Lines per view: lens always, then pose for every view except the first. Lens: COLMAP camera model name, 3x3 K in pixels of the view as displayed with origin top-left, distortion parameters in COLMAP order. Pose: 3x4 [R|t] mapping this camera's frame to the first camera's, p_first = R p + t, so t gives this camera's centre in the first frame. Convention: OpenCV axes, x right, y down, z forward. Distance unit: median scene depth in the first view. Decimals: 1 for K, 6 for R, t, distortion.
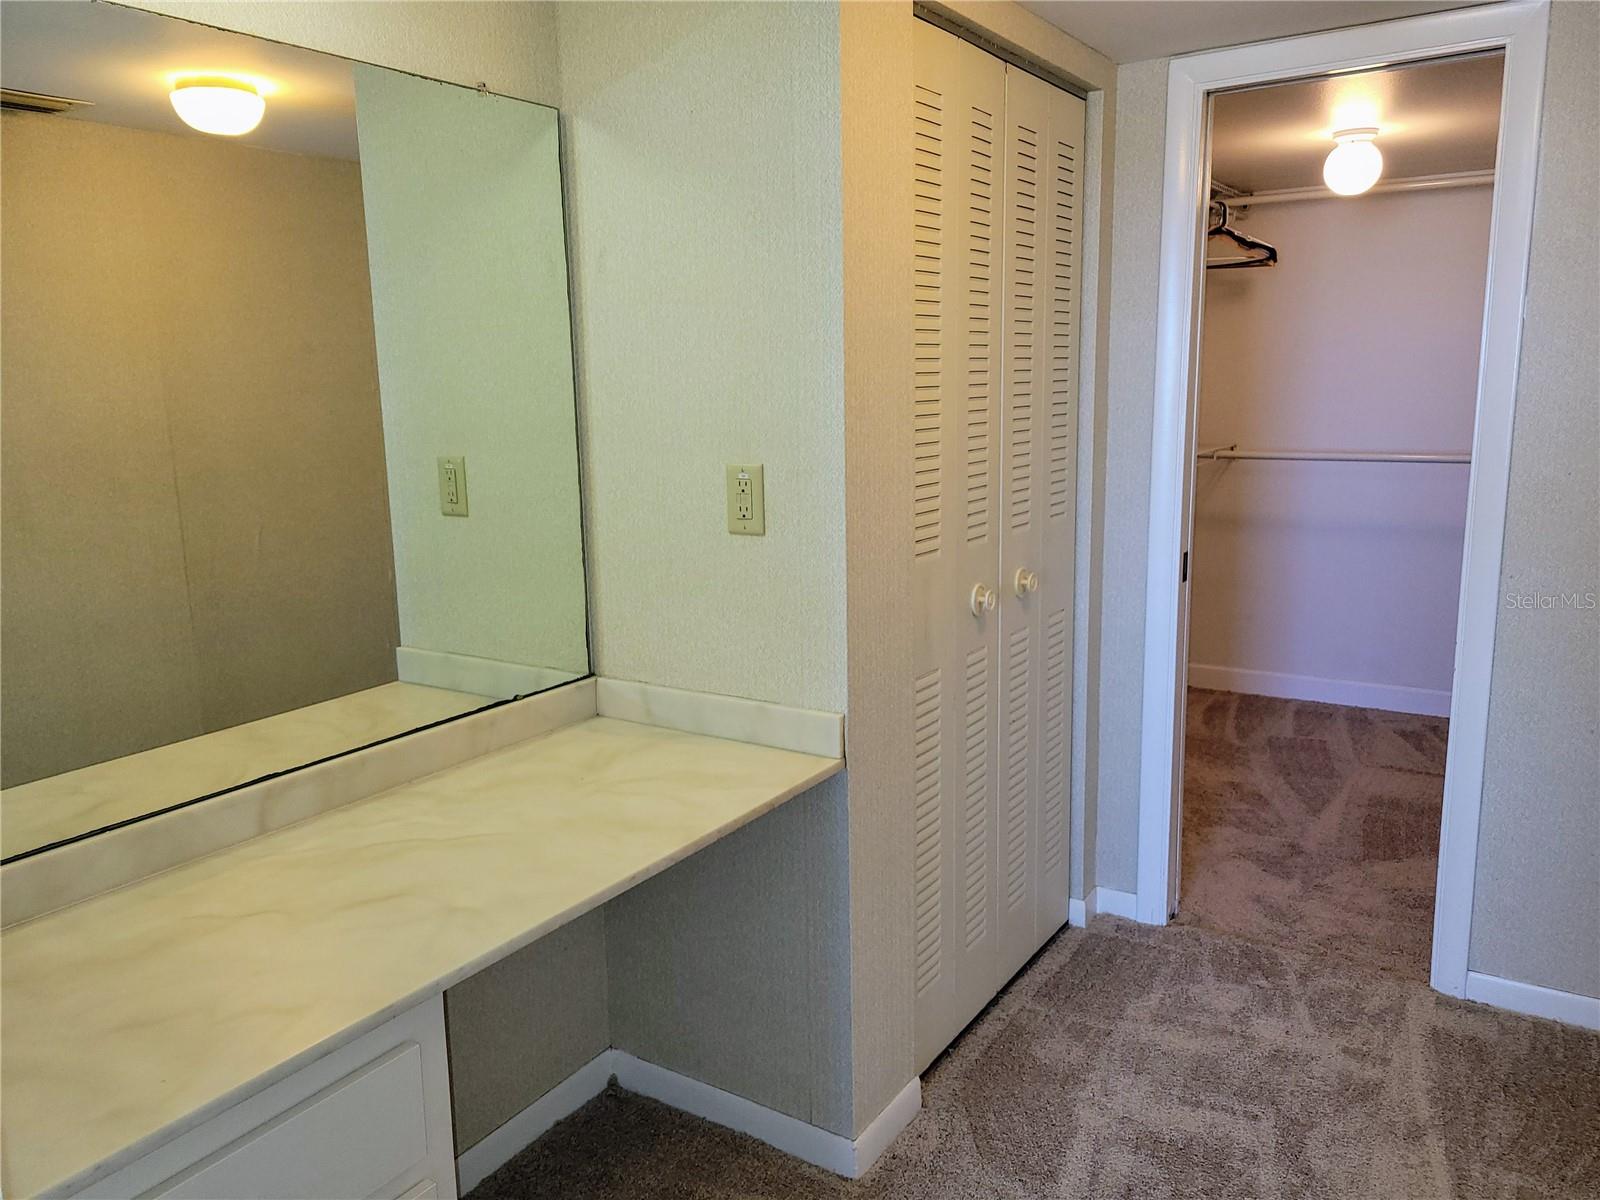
lens RADIAL K [[1206.9, 0, 787.0], [0, 1206.9, 601.4], [0, 0, 1]] dist [0.049364, -0.032598]
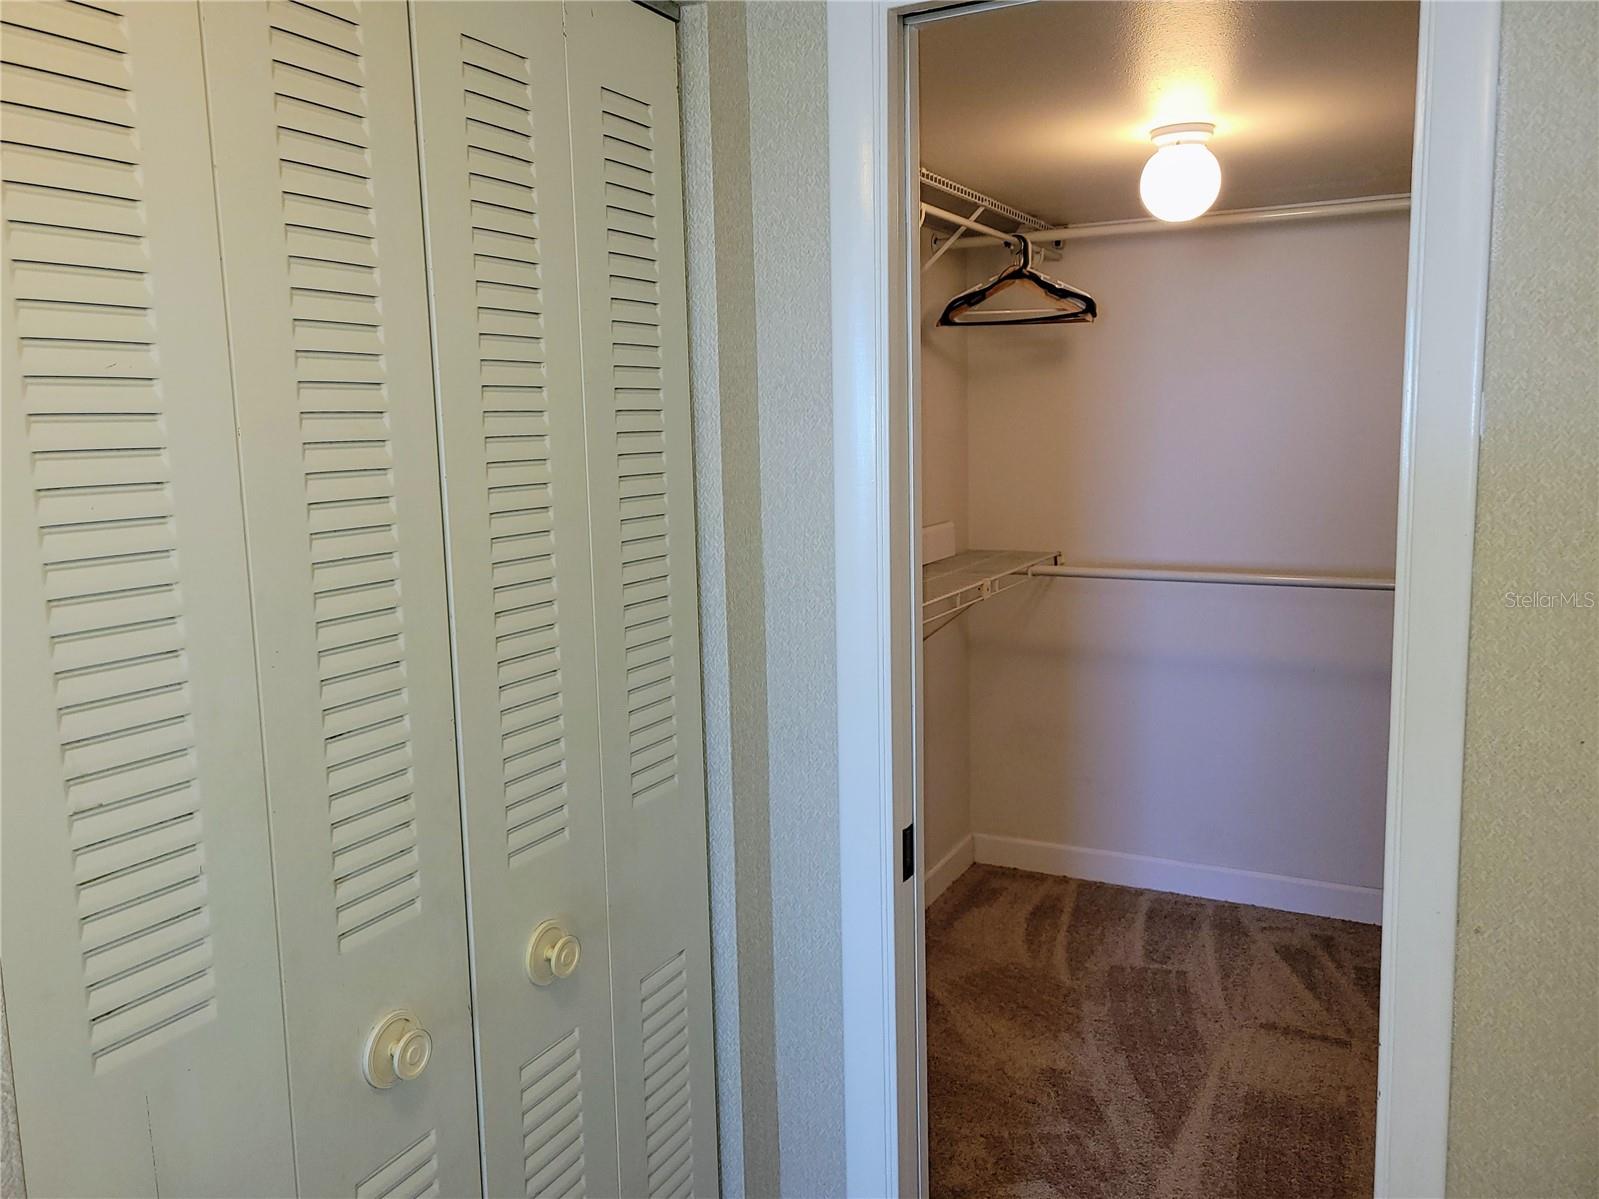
lens RADIAL K [[1206.2, 0, 803.9], [0, 1206.2, 582.5], [0, 0, 1]] dist [0.049364, -0.032598]
pose [[0.995341, -0.016406, 0.095007, 0.152852], [0.021140, 0.998573, -0.049042, -0.085049], [-0.094067, 0.050822, 0.994268, 0.294104]]
